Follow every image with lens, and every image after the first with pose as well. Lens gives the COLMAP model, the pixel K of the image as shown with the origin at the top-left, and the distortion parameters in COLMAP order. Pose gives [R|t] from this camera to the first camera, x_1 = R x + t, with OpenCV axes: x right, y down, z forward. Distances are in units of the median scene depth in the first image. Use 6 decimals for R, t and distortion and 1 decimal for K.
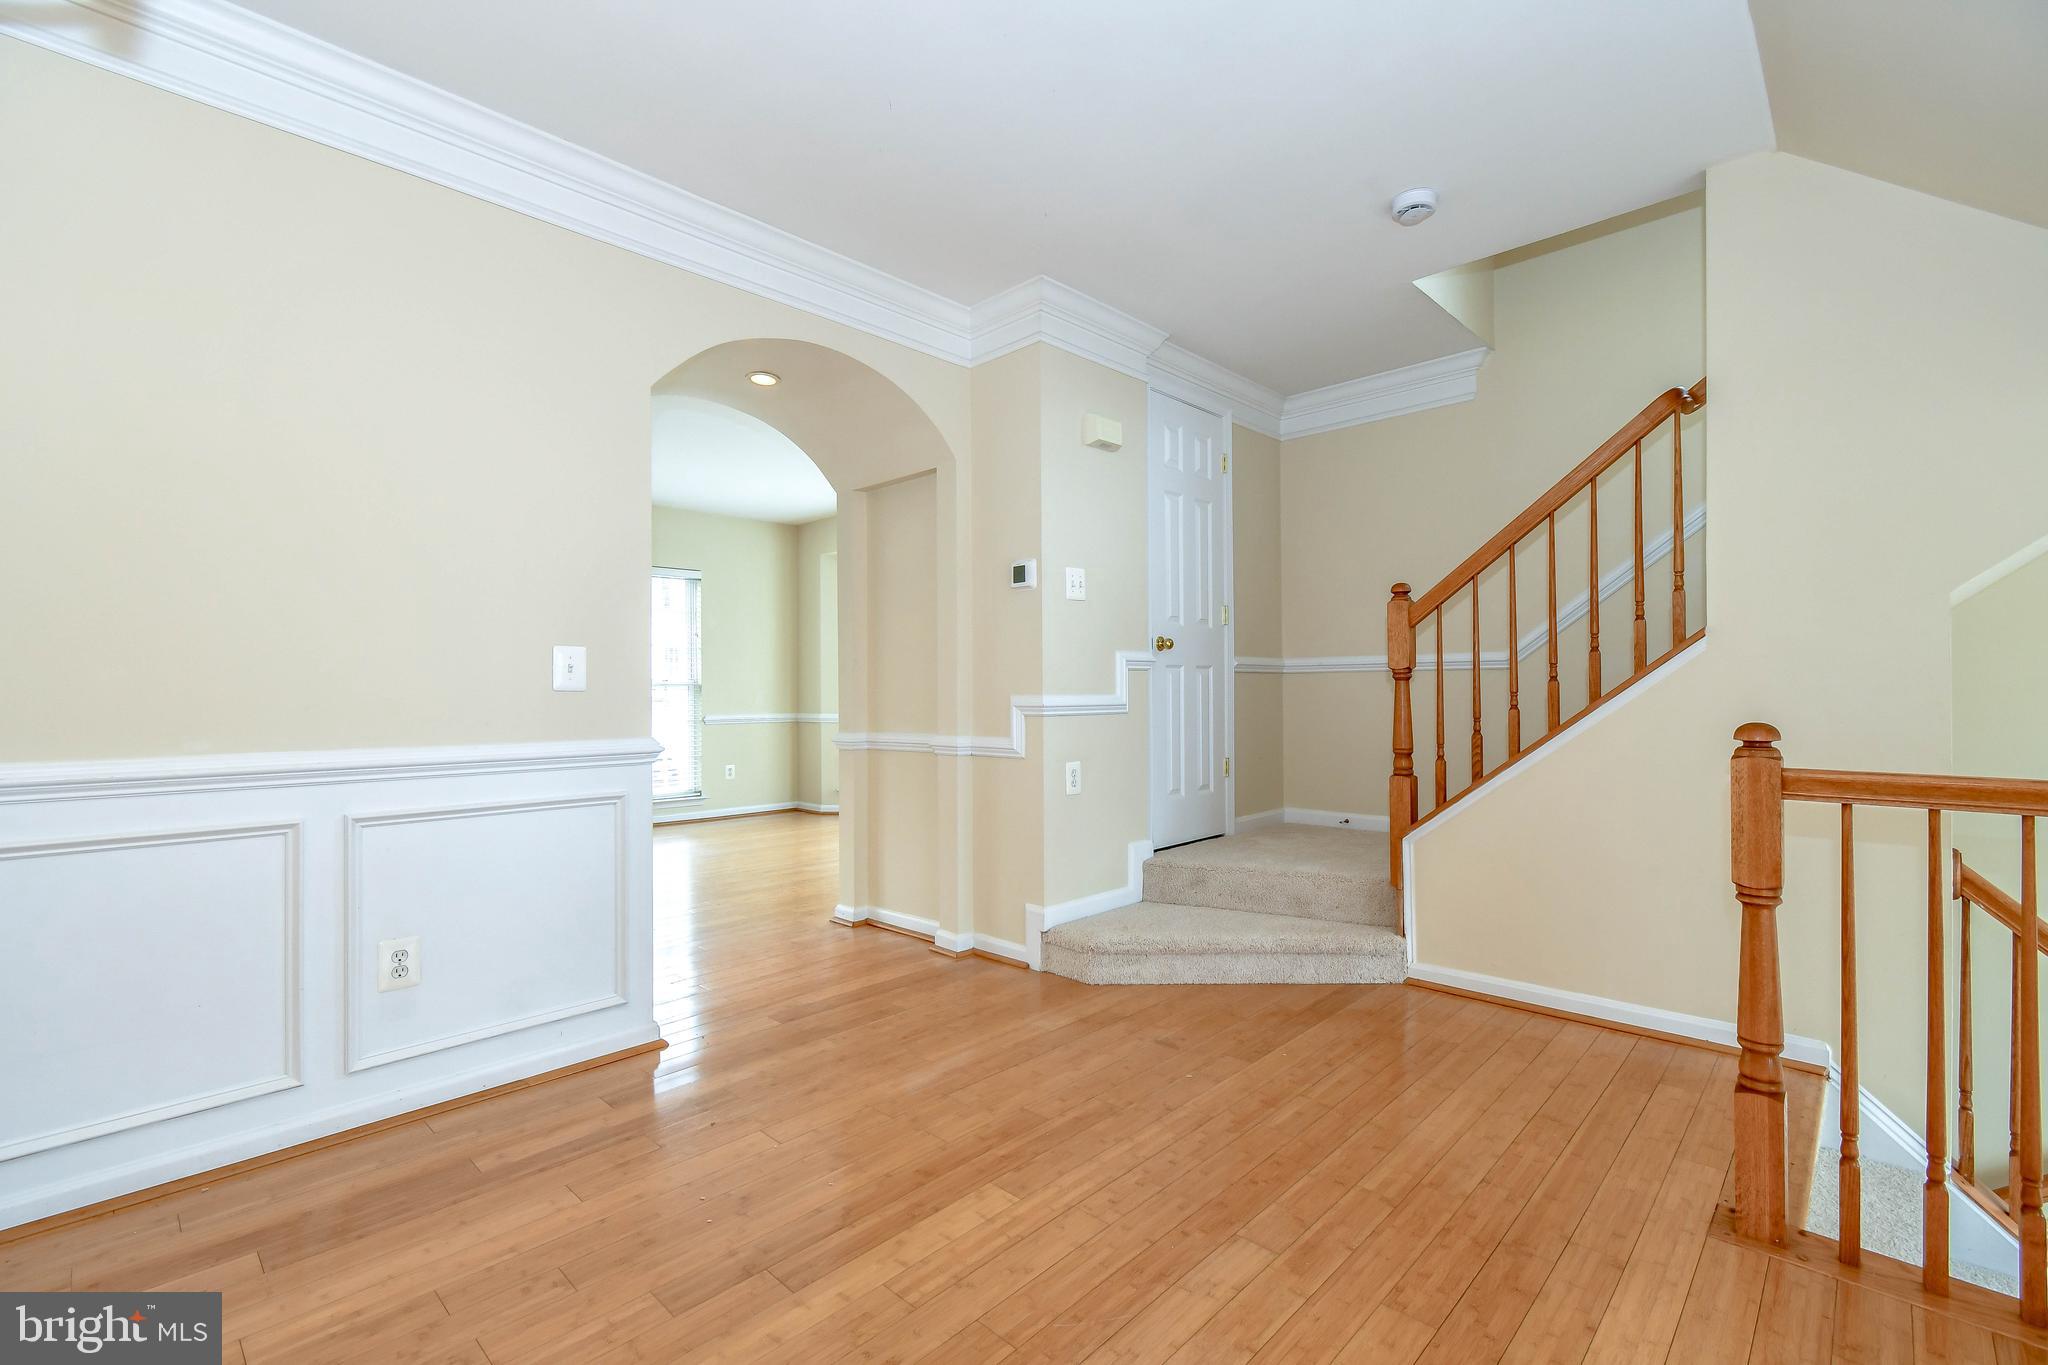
lens RADIAL K [[906.2, 0, 1040.7], [0, 906.2, 693.2], [0, 0, 1]] dist [0.004519, -0.001886]
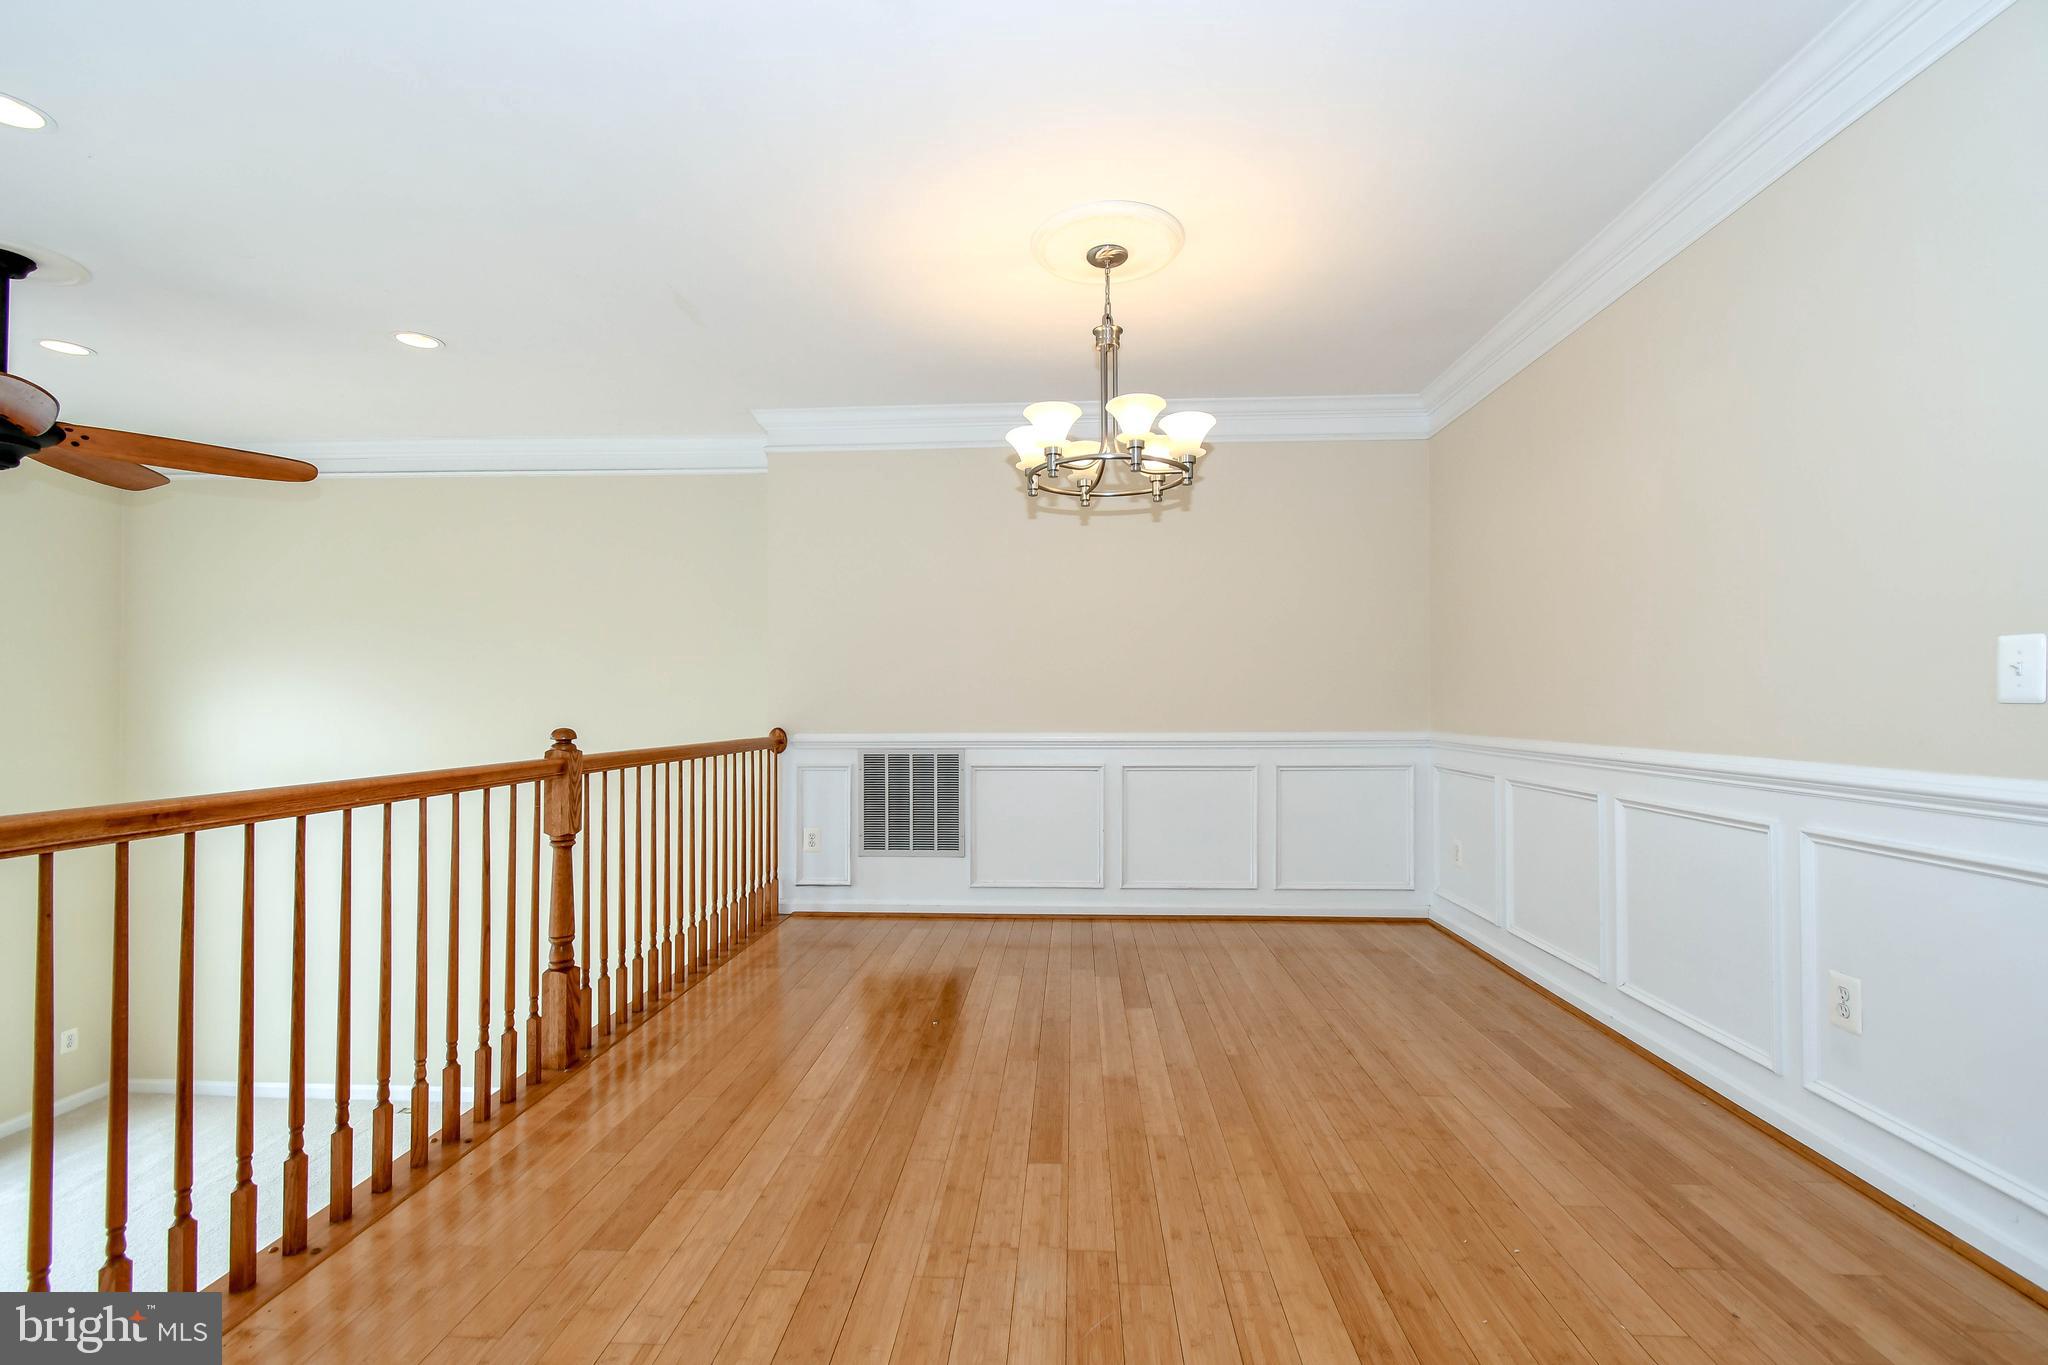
lens RADIAL K [[906.2, 0, 1016.4], [0, 906.2, 691.5], [0, 0, 1]] dist [0.004519, -0.001886]
pose [[-0.770002, 0.000362, -0.638042, 0.352908], [0.000047, 1.000000, 0.000510, -0.011592], [0.638042, 0.000363, -0.770002, 0.790574]]
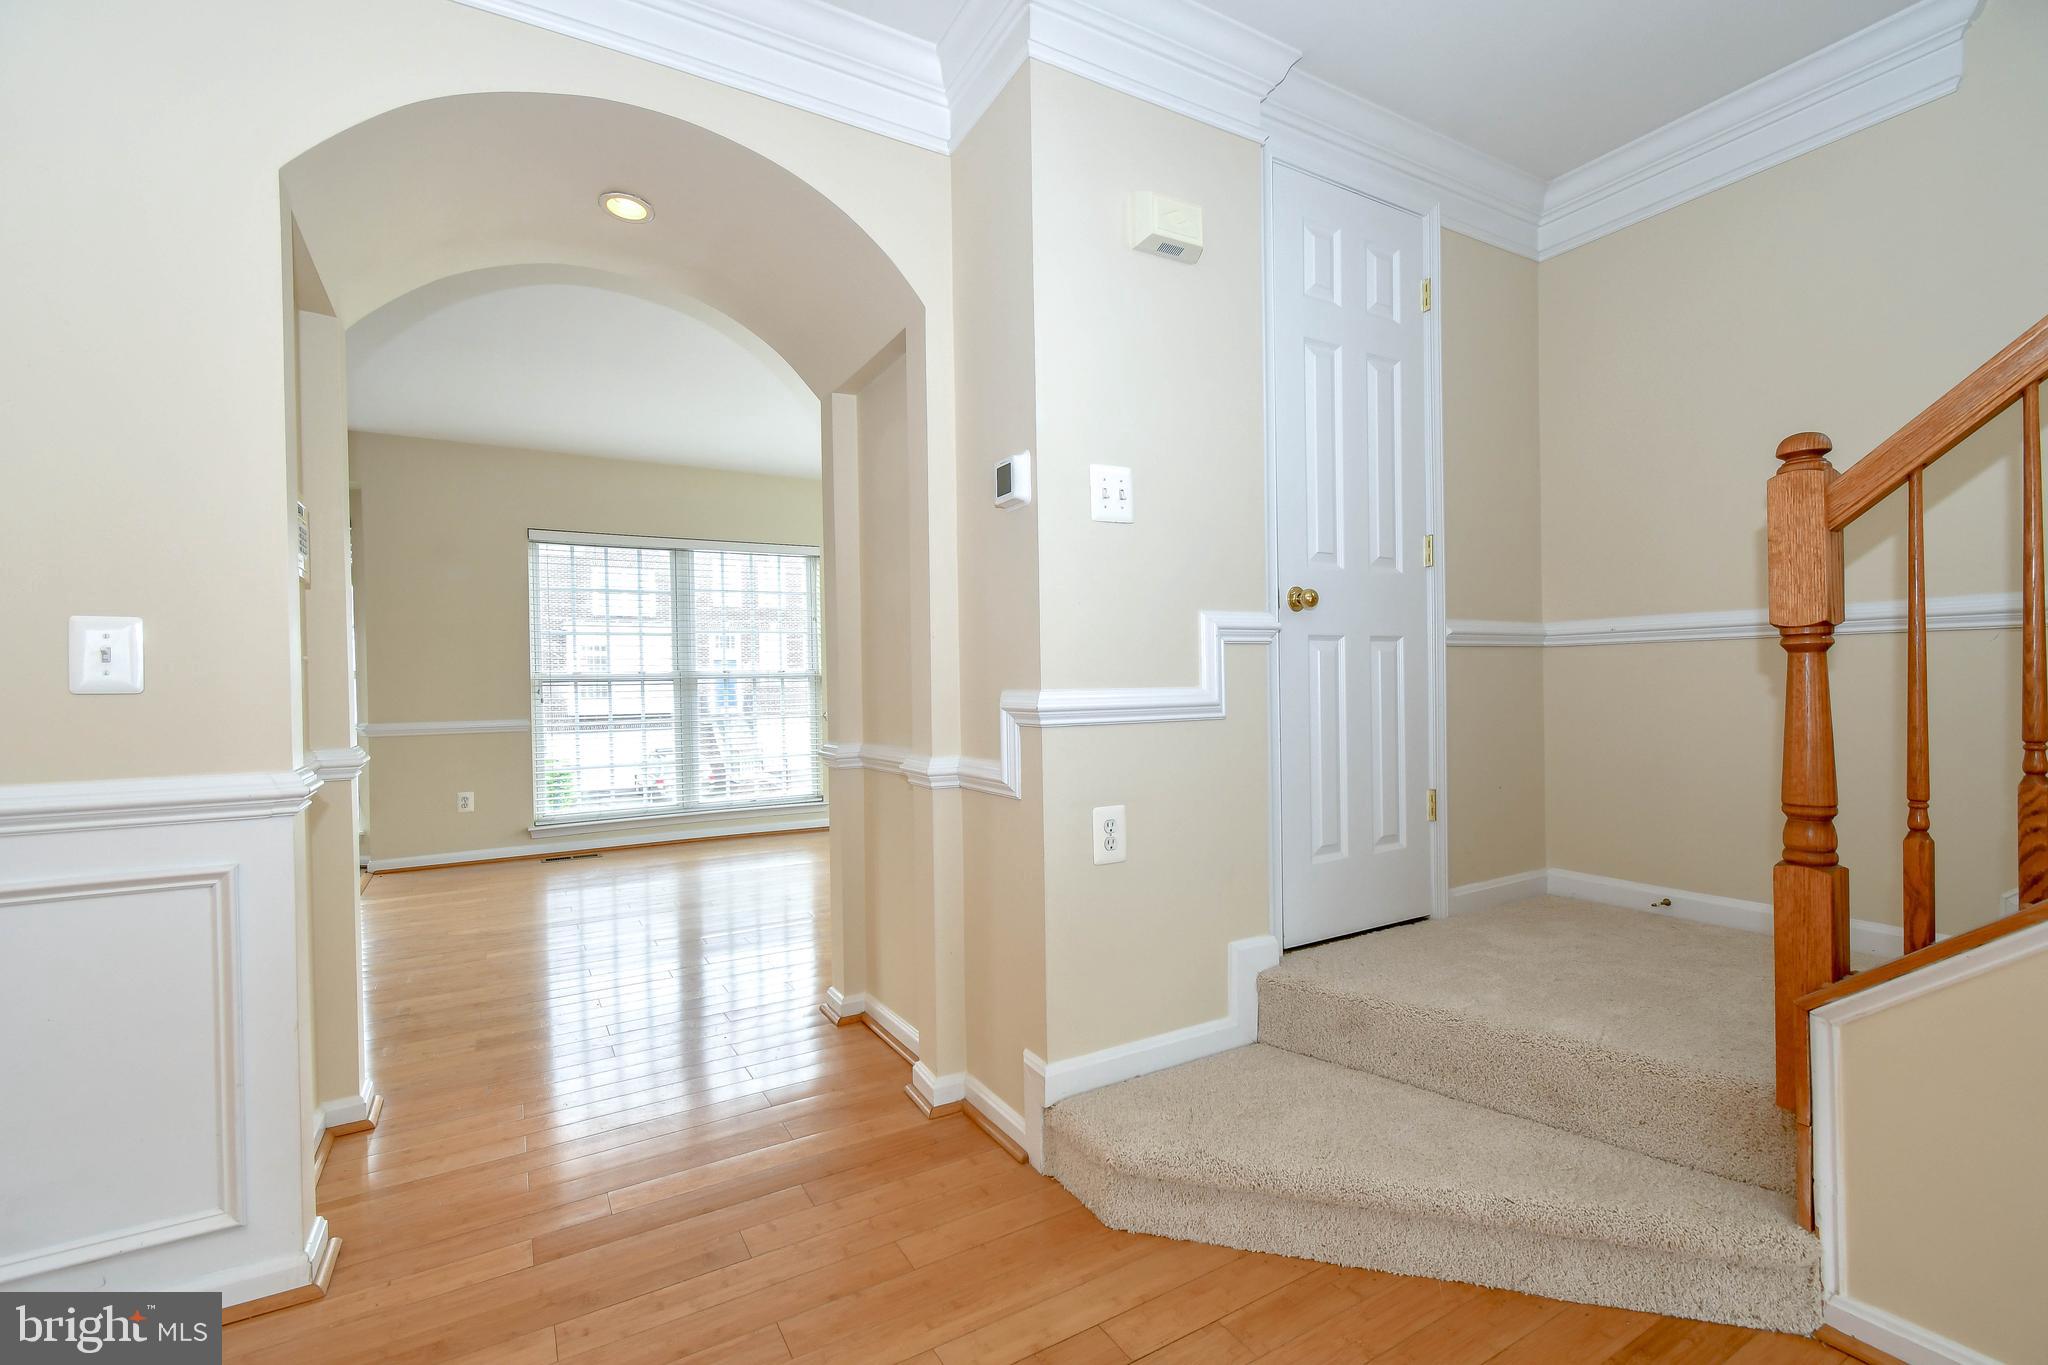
lens RADIAL K [[906.2, 0, 1029.9], [0, 906.2, 691.5], [0, 0, 1]] dist [0.004519, -0.001886]
pose [[0.959250, -0.006124, -0.282493, 0.156177], [0.009918, 0.999879, 0.012003, -0.003844], [0.282385, -0.014316, 0.959194, 0.457844]]
